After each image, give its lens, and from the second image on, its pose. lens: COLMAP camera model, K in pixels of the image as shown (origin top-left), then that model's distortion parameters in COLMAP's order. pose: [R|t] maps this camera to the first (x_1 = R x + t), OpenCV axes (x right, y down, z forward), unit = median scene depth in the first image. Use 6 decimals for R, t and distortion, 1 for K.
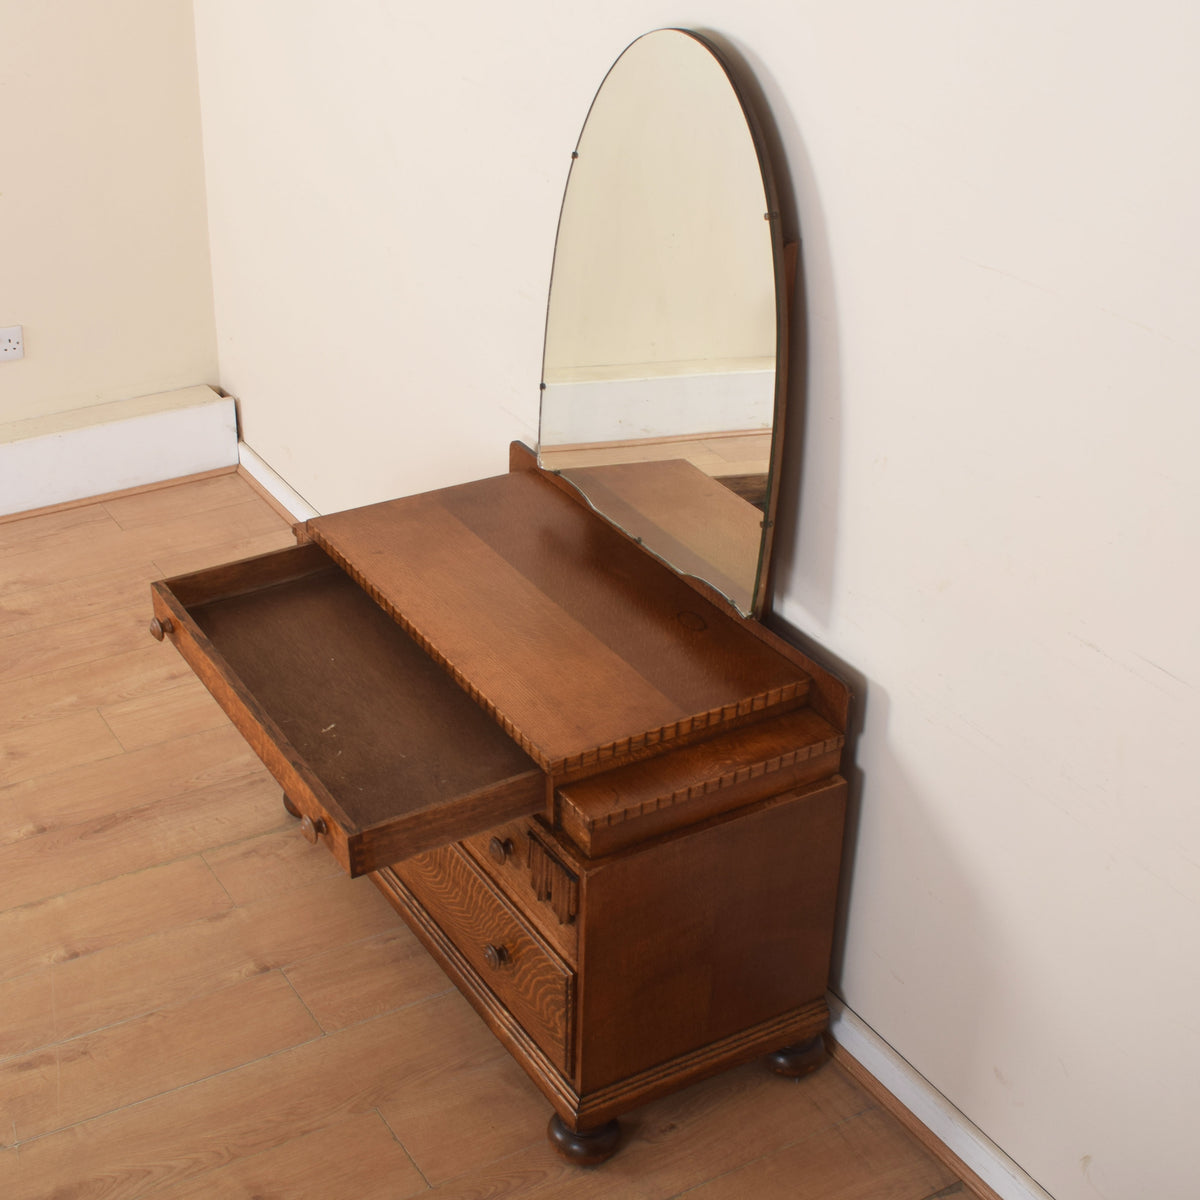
lens RADIAL K [[1877.9, 0, 578.1], [0, 1877.9, 598.9], [0, 0, 1]] dist [-0.048802, -0.058634]
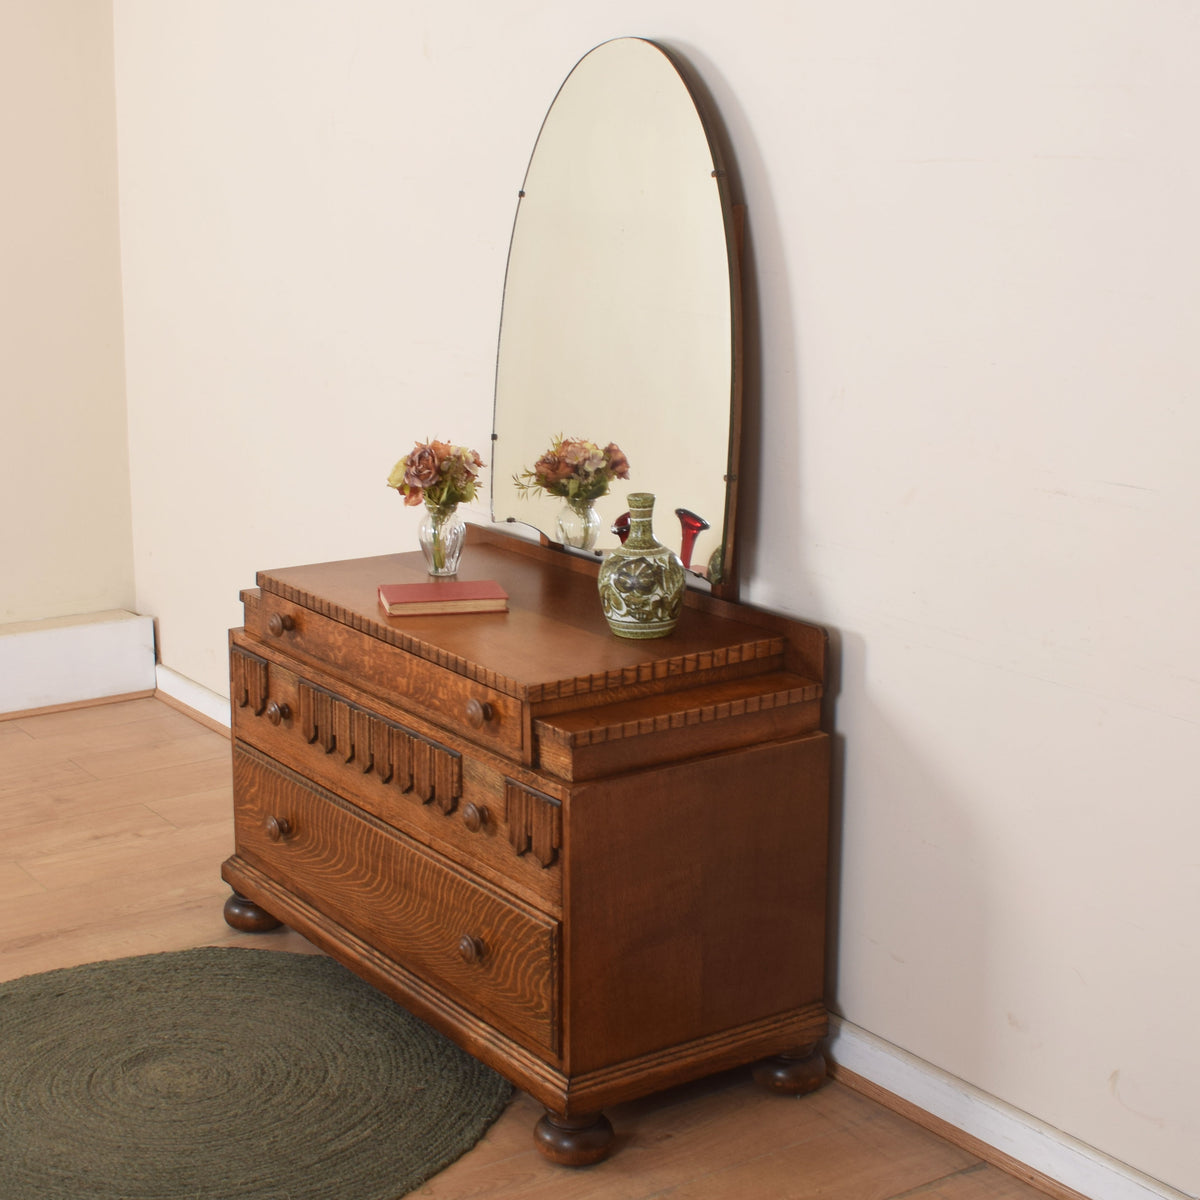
lens RADIAL K [[2077.5, 0, 599.2], [0, 2077.5, 599.1], [0, 0, 1]] dist [-0.021451, -0.195702]
pose [[0.997513, -0.030800, 0.063401, -0.040302], [0.046676, 0.962643, -0.266720, 0.300787], [-0.052818, 0.269016, 0.961686, -0.049056]]
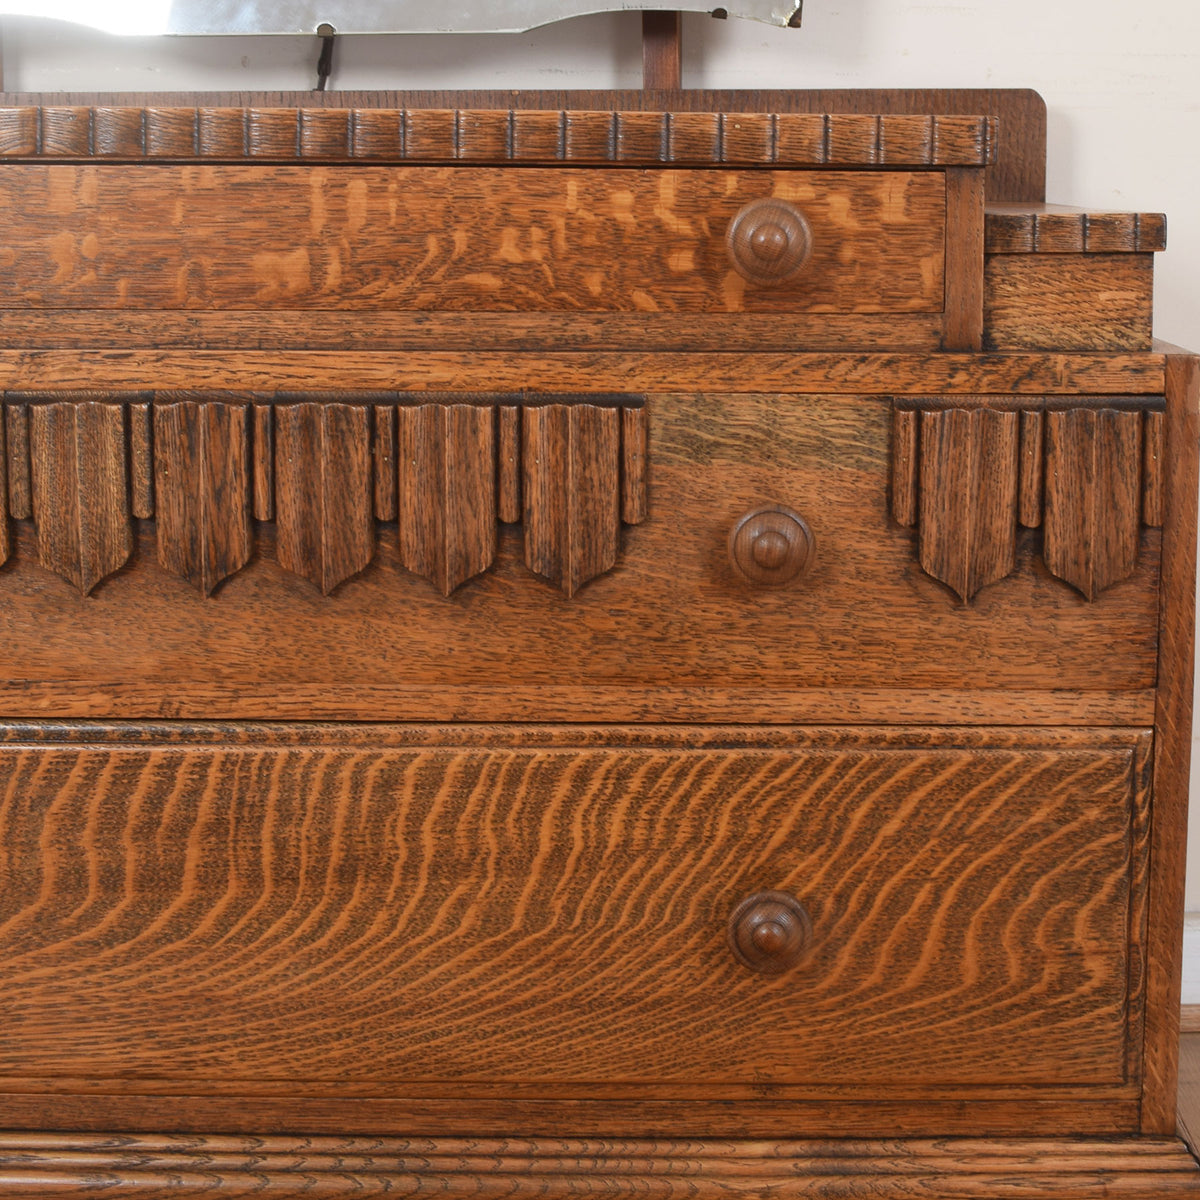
lens RADIAL K [[2180.9, 0, 806.4], [0, 2180.9, 394.5], [0, 0, 1]] dist [-0.044384, -0.046196]
pose [[0.494385, -0.108557, 0.862437, -0.362248], [0.417990, 0.899619, -0.126372, 0.155959], [-0.762146, 0.422967, 0.490134, 0.761076]]
